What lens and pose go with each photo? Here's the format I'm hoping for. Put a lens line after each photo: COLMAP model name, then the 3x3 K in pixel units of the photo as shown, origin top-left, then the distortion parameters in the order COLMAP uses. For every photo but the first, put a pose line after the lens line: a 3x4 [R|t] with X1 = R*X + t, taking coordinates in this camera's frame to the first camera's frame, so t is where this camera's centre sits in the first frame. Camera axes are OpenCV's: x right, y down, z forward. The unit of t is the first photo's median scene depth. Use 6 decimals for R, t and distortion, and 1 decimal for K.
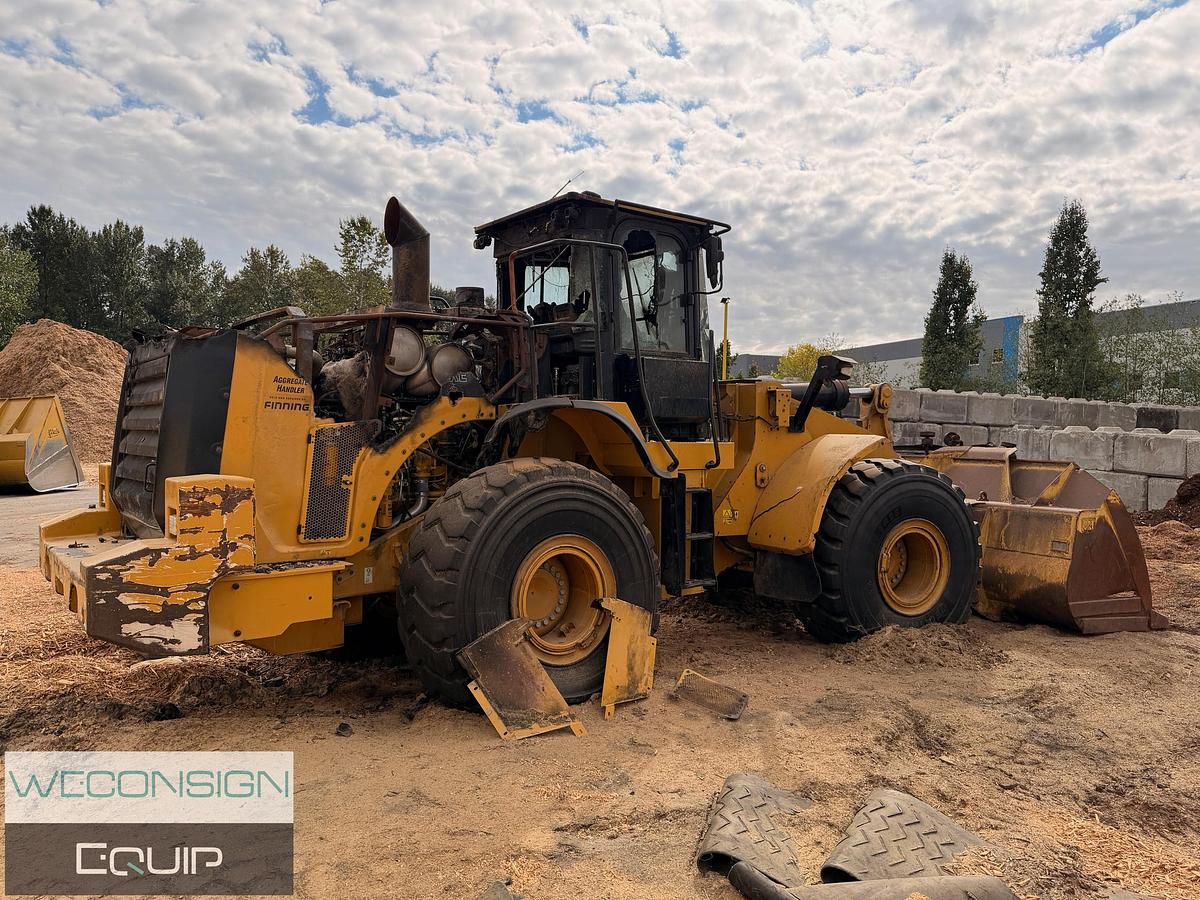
lens RADIAL K [[844.8, 0, 605.1], [0, 844.8, 421.5], [0, 0, 1]] dist [0.050293, -0.066780]
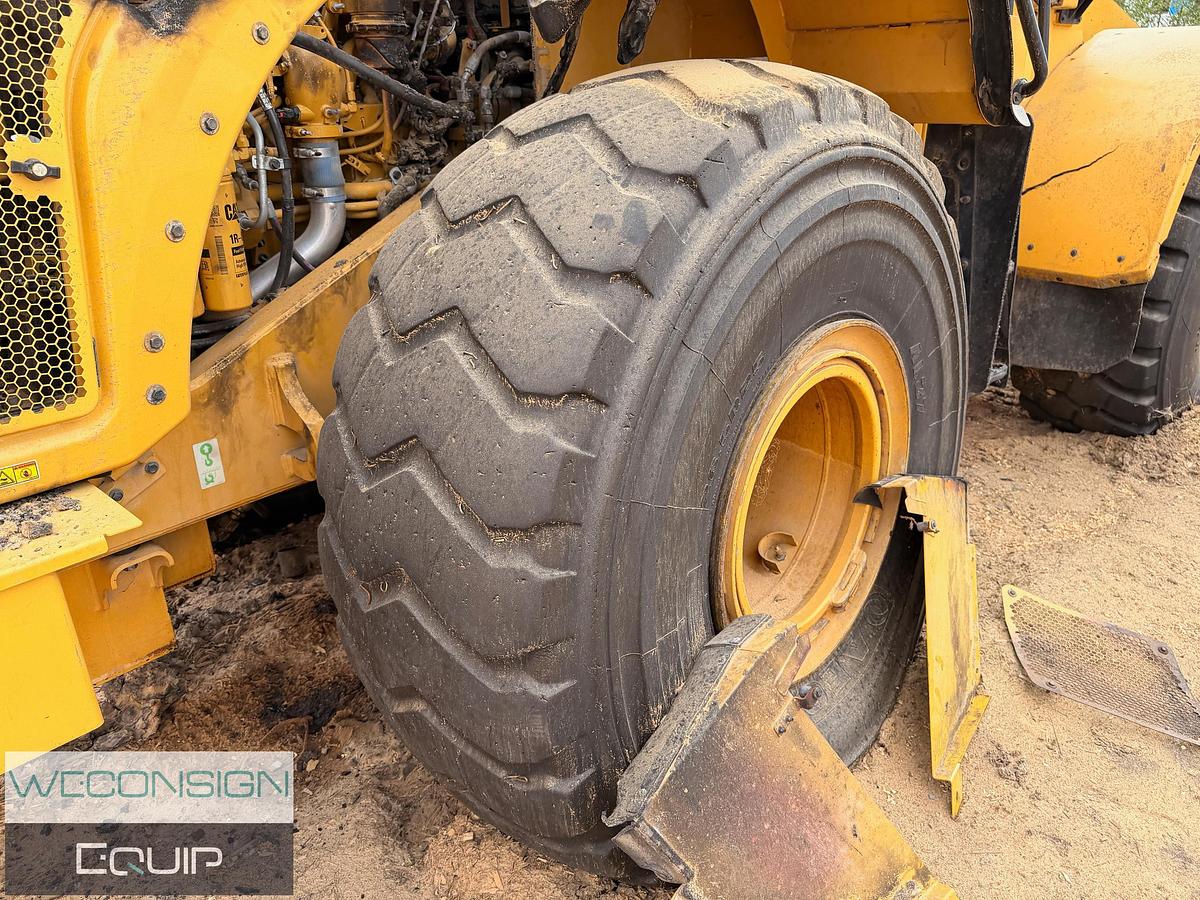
lens RADIAL K [[844.8, 0, 590.2], [0, 844.8, 446.7], [0, 0, 1]] dist [0.050293, -0.066780]
pose [[0.987639, -0.073327, 0.138536, -0.175370], [0.010491, 0.912771, 0.408336, 0.043110], [-0.156394, -0.401835, 0.902258, 0.670618]]
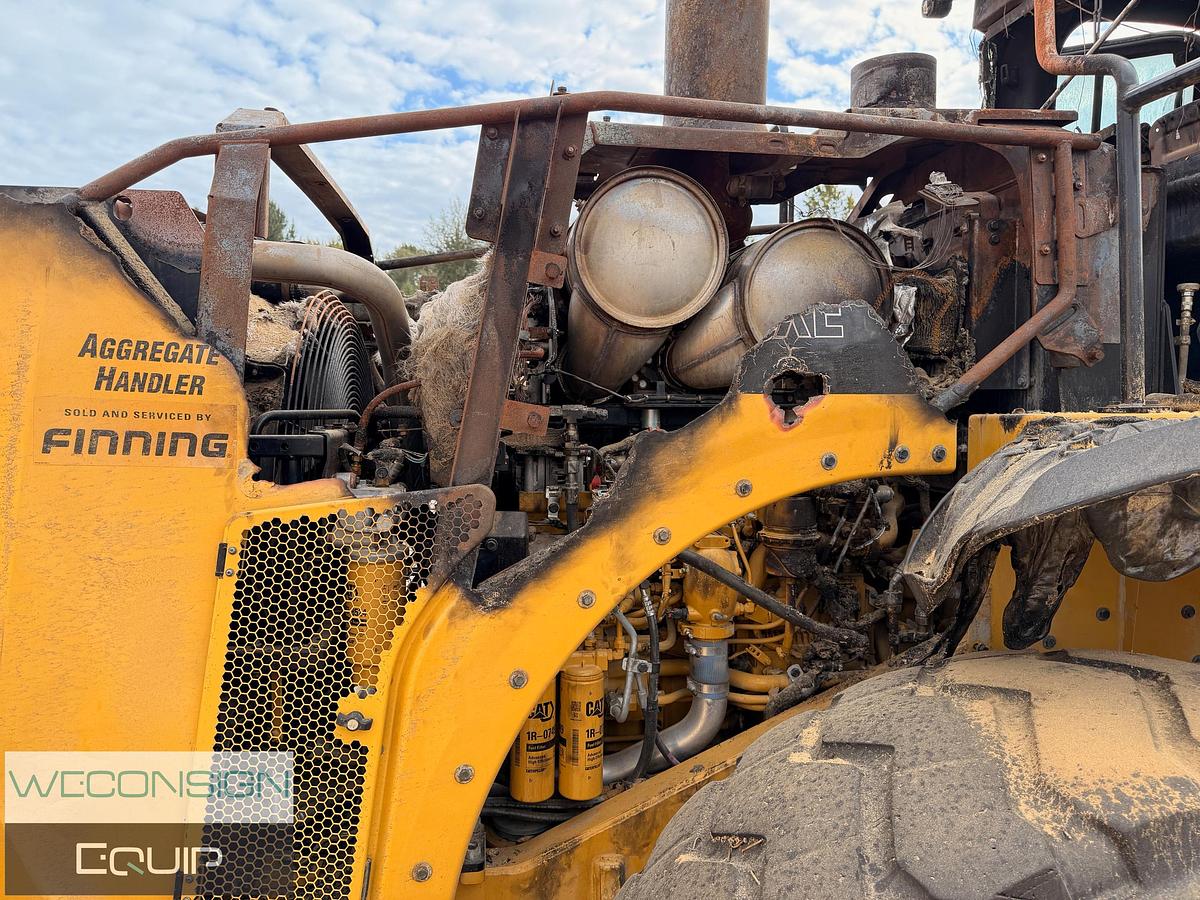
lens RADIAL K [[844.8, 0, 579.0], [0, 844.8, 455.0], [0, 0, 1]] dist [0.050293, -0.066780]
pose [[0.846885, 0.033115, -0.530743, -0.090750], [0.003607, 0.997679, 0.068004, -0.028286], [0.531763, -0.059506, 0.844800, 0.732089]]
